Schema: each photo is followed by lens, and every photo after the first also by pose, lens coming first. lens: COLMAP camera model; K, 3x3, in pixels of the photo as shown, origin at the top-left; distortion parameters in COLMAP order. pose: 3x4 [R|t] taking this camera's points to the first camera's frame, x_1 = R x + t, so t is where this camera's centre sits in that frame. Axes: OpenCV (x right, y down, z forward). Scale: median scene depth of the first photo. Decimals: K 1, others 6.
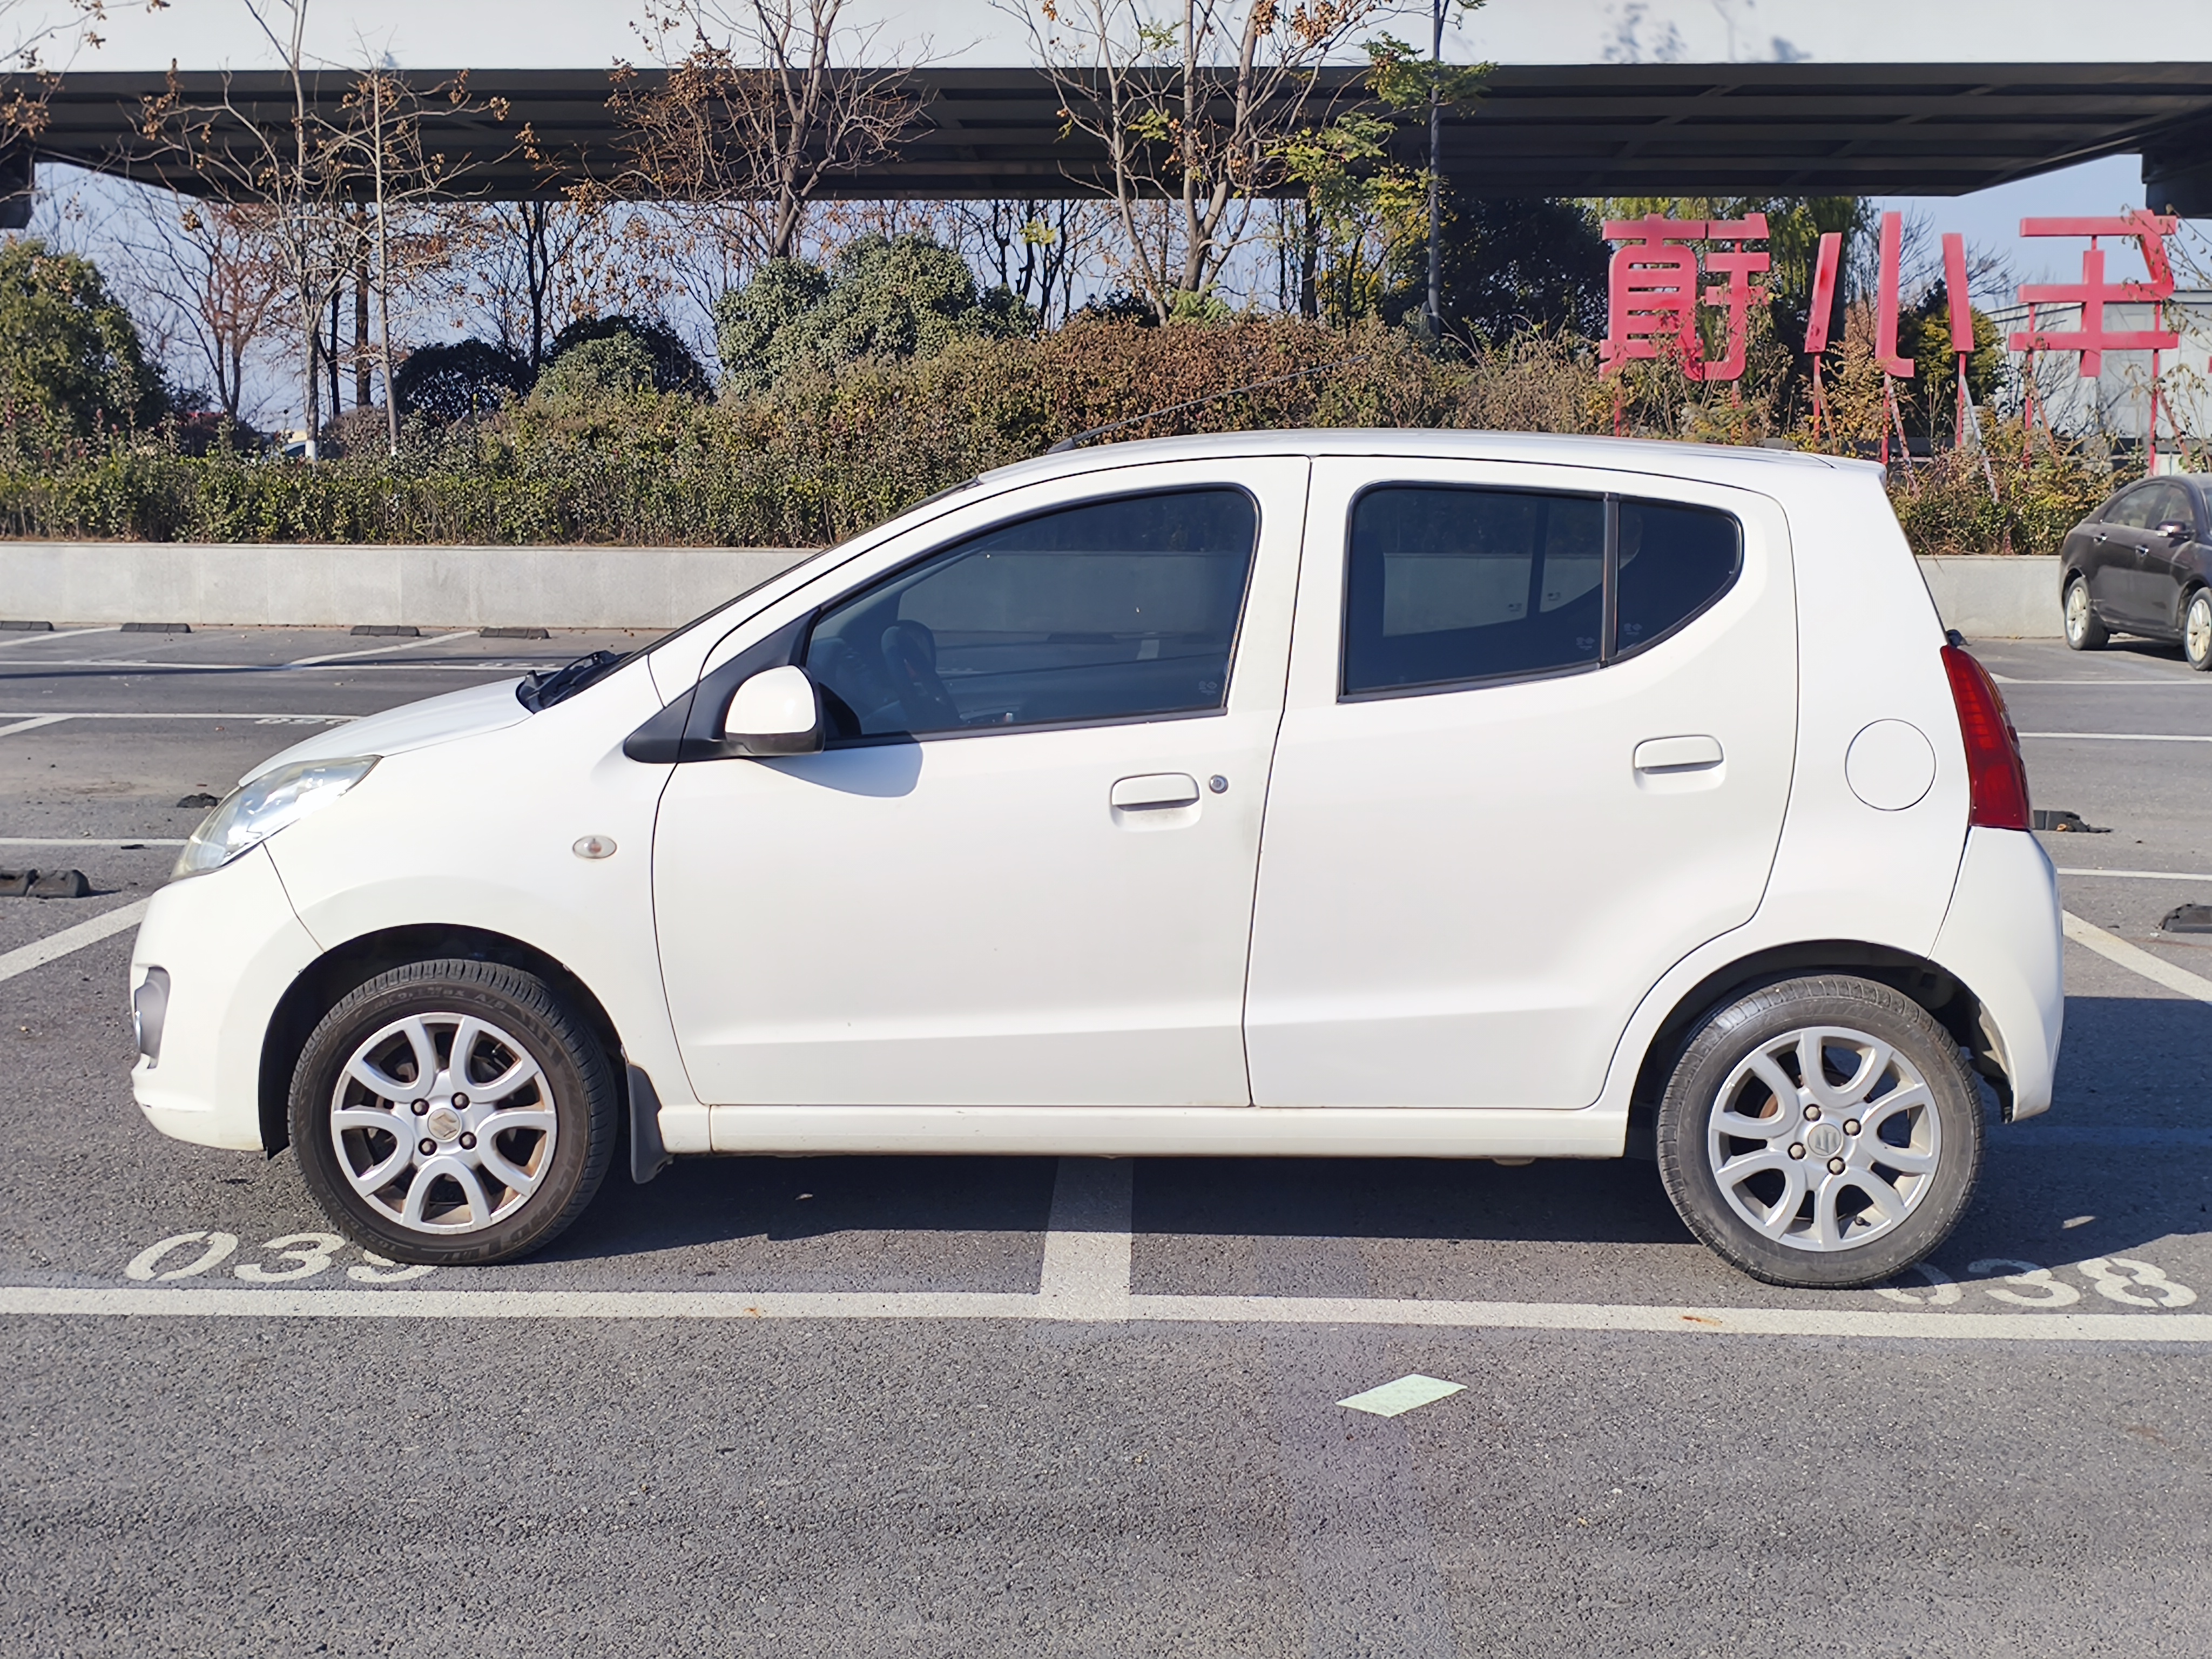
lens RADIAL K [[3006.1, 0, 1106.0], [0, 3006.1, 829.5], [0, 0, 1]] dist [0.052937, -0.087873]
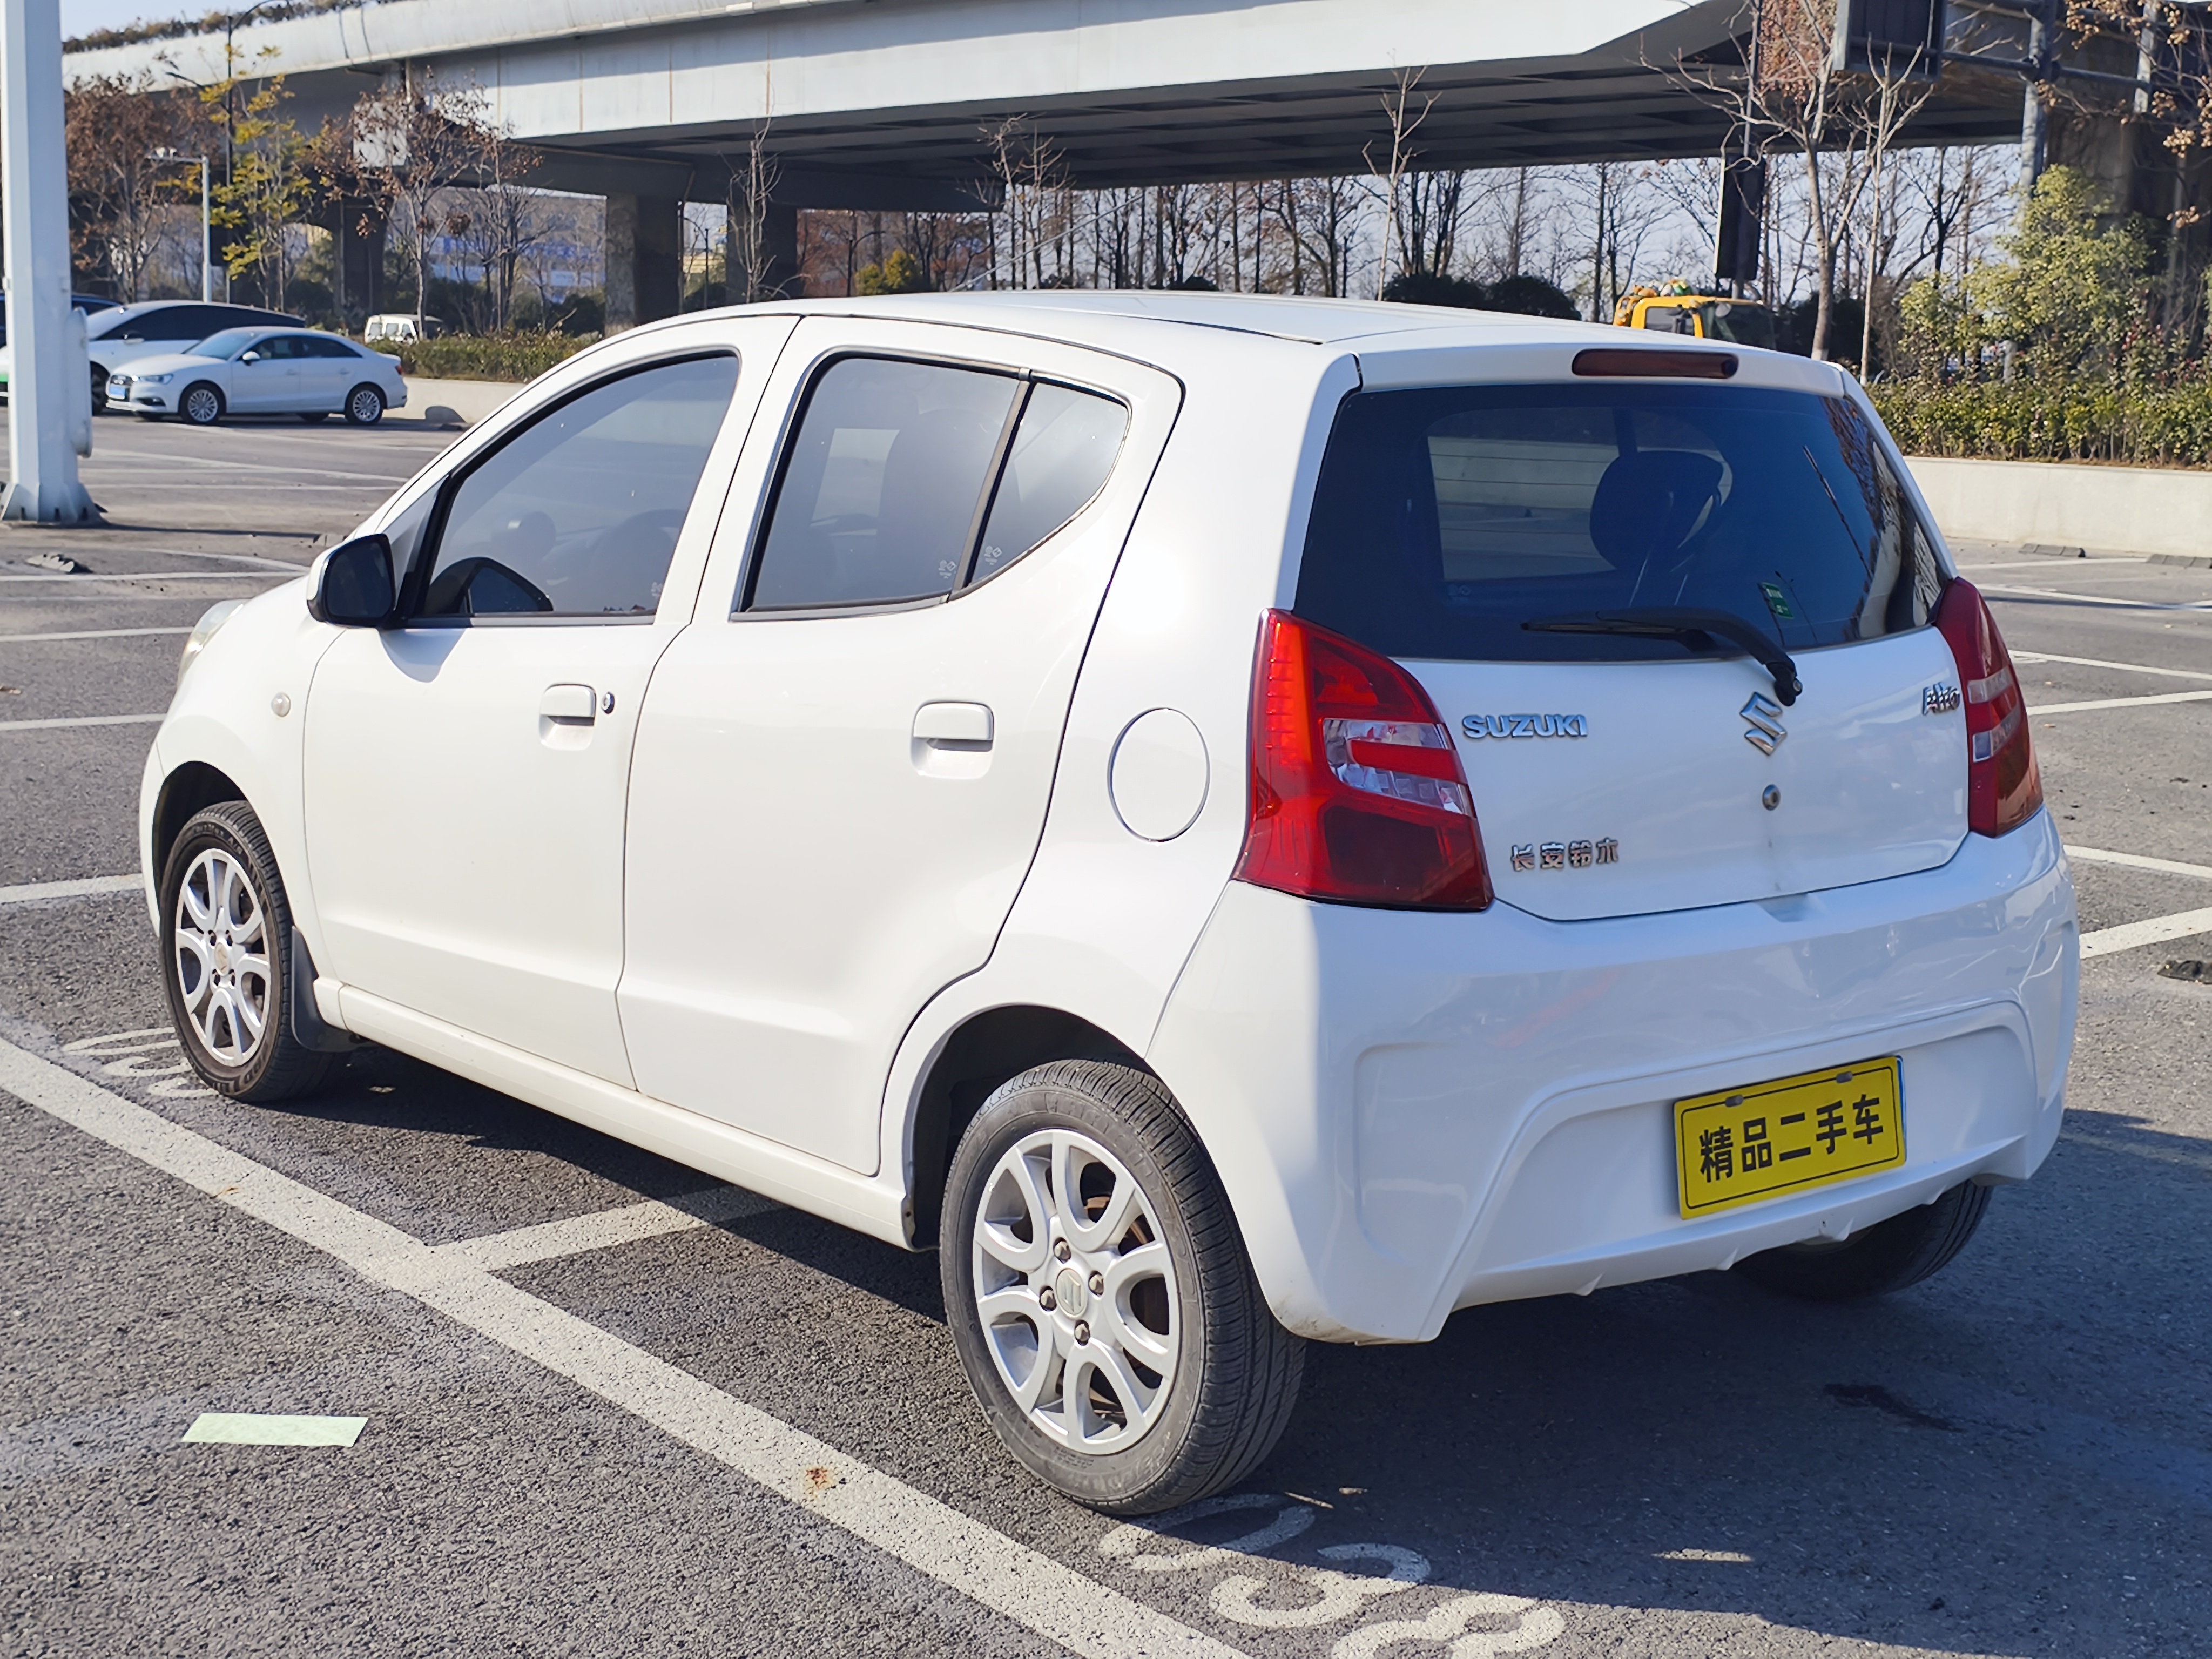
lens RADIAL K [[3006.1, 0, 1106.0], [0, 3006.1, 829.5], [0, 0, 1]] dist [0.052937, -0.087873]
pose [[0.676509, 0.131999, -0.724508, 0.739895], [-0.116838, 0.990583, 0.071378, -0.055788], [0.727107, 0.036362, 0.685561, 0.517786]]
